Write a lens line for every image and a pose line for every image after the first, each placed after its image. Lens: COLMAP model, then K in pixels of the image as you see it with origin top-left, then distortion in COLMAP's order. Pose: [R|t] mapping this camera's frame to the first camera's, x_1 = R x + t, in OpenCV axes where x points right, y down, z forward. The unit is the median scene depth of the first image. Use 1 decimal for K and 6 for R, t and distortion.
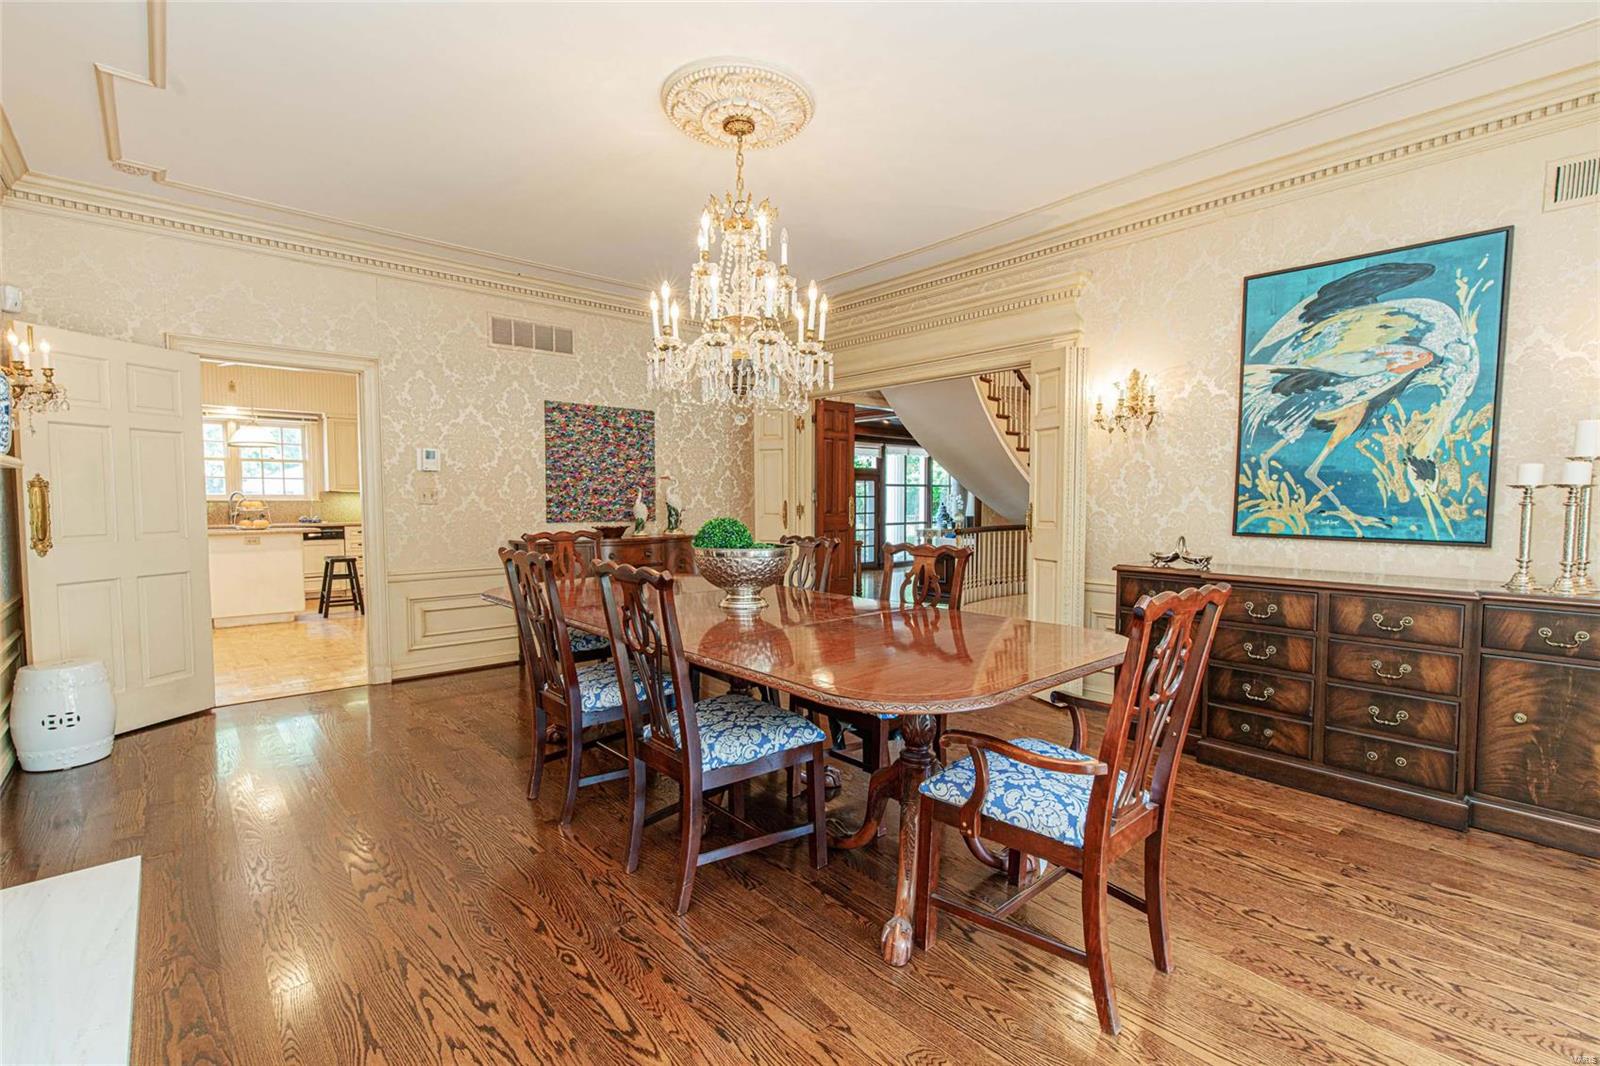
lens RADIAL K [[729.3, 0, 814.6], [0, 729.3, 538.2], [0, 0, 1]] dist [0.001192, -0.000362]
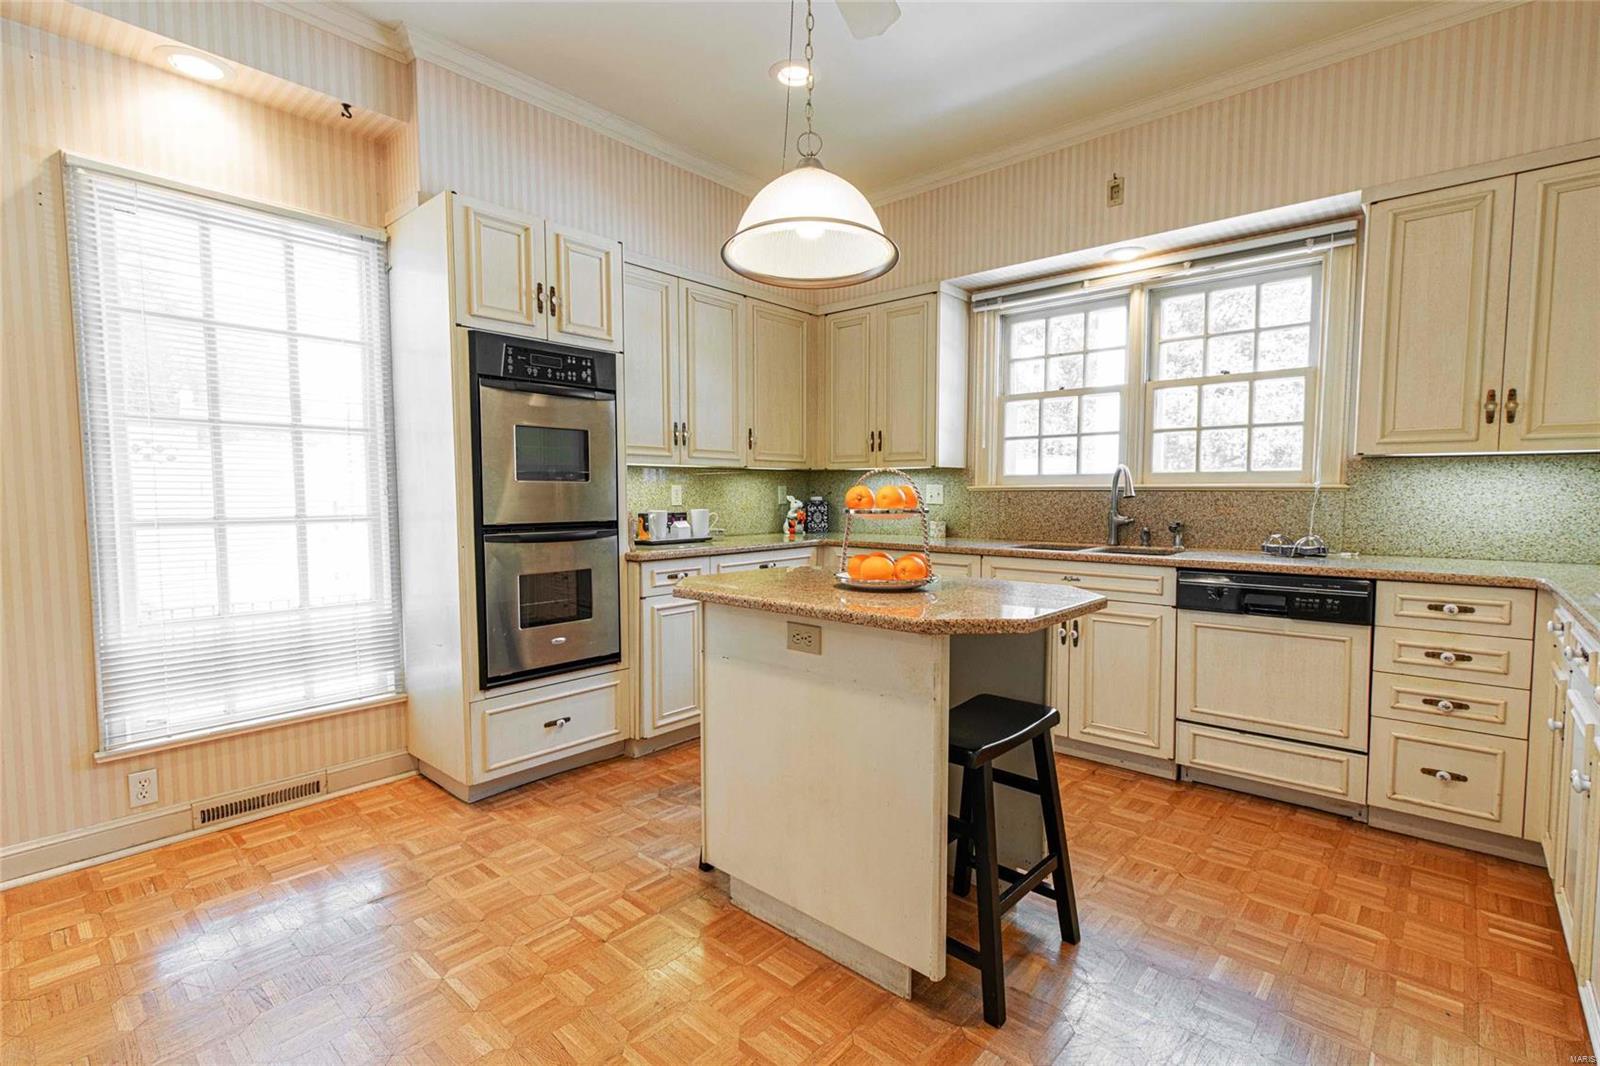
lens RADIAL K [[729.3, 0, 814.6], [0, 729.3, 538.2], [0, 0, 1]] dist [0.001192, -0.000362]
pose [[0.130706, 0.065616, -0.989247, -0.406093], [-0.054025, 0.996796, 0.058979, -0.037172], [0.989948, 0.045735, 0.133832, 0.761486]]
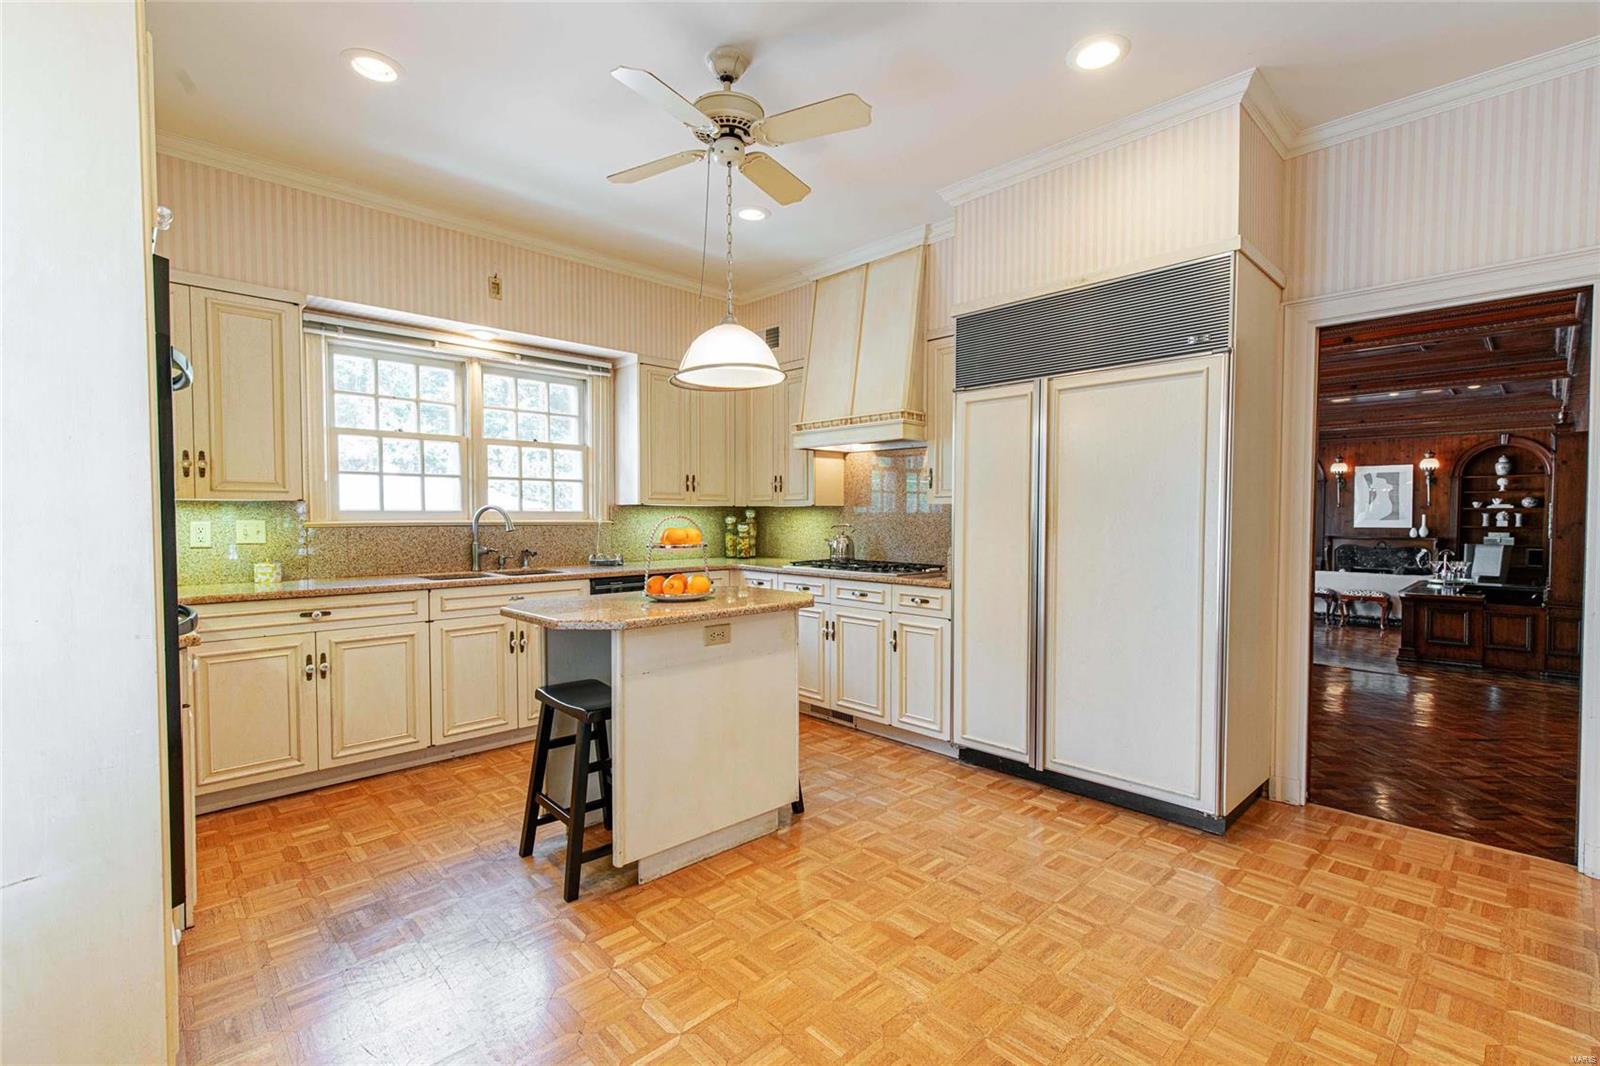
lens RADIAL K [[718.8, 0, 811.9], [0, 718.8, 537.8], [0, 0, 1]] dist [0.006724, -0.000867]
pose [[0.998950, 0.001721, 0.045789, -0.581513], [-0.000646, 0.999724, -0.023478, -0.029521], [-0.045817, 0.023424, 0.998675, 0.495065]]
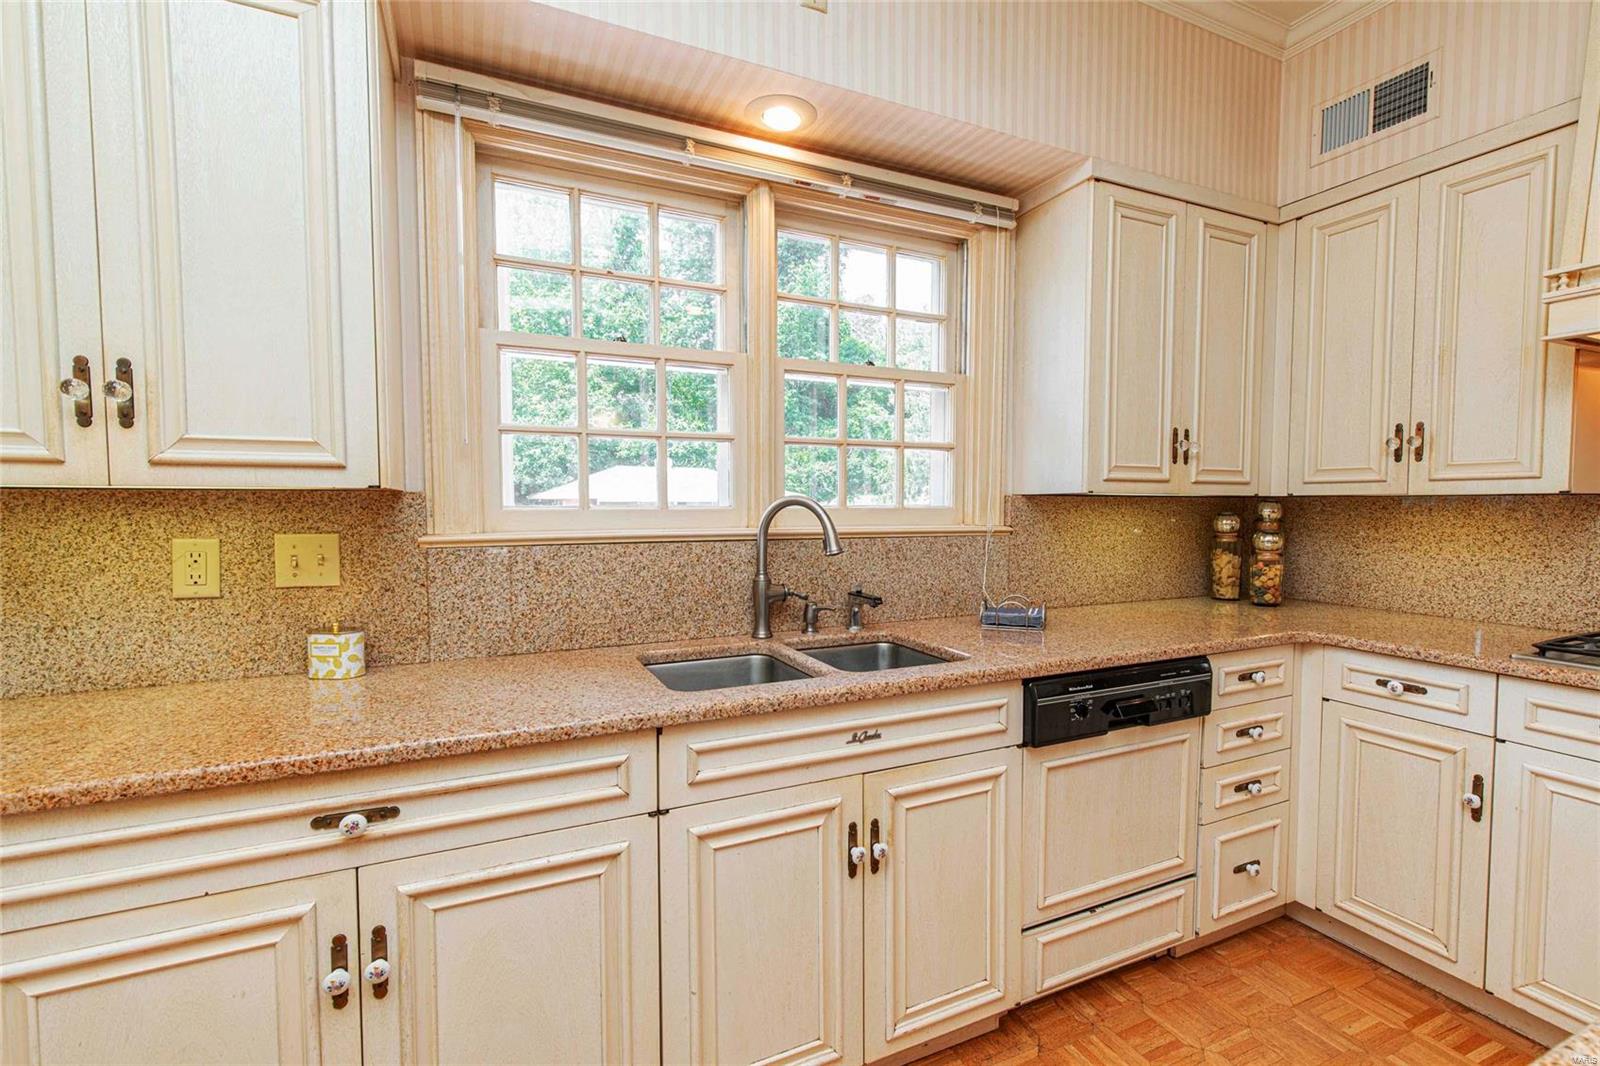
lens RADIAL K [[718.8, 0, 811.9], [0, 718.8, 537.8], [0, 0, 1]] dist [0.006724, -0.000867]
pose [[0.958752, 0.017750, -0.283690, -0.703258], [-0.019175, 0.999814, -0.002245, -0.049109], [0.283597, 0.007592, 0.958913, 0.769704]]
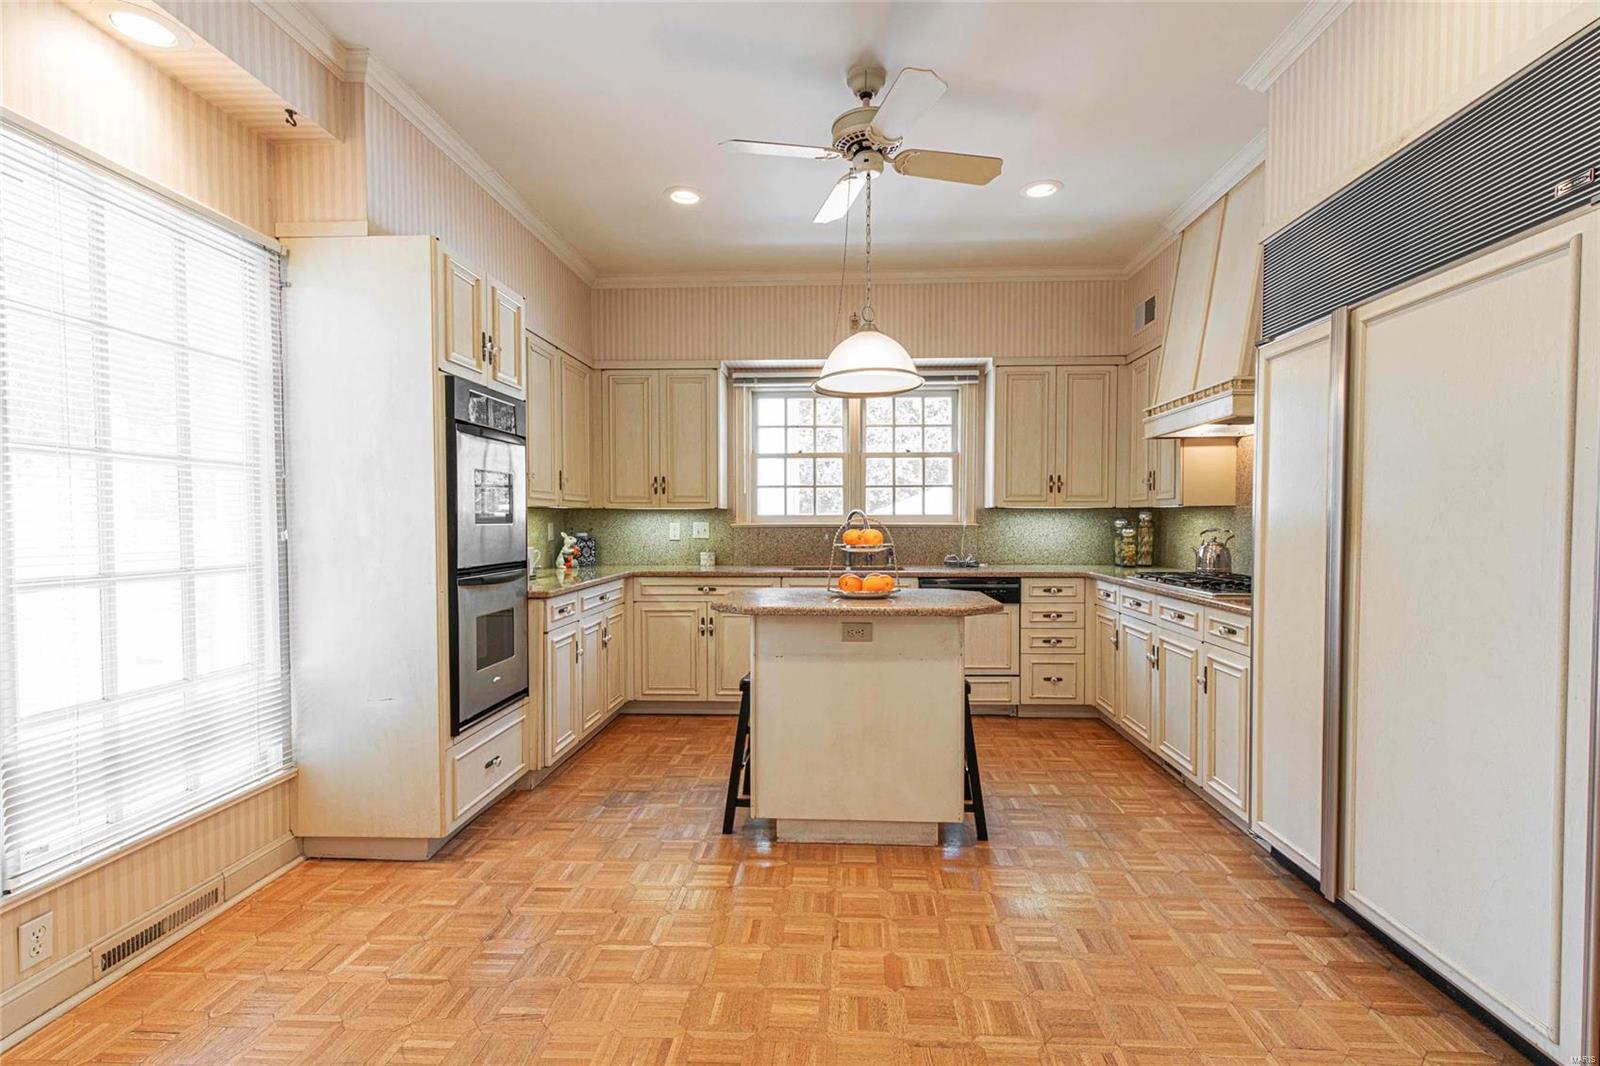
lens RADIAL K [[718.8, 0, 811.9], [0, 718.8, 537.8], [0, 0, 1]] dist [0.006724, -0.000867]
pose [[0.716112, 0.018992, -0.697727, -0.410102], [-0.038461, 0.999185, -0.012277, -0.032292], [0.696925, 0.035626, 0.716259, 0.556563]]
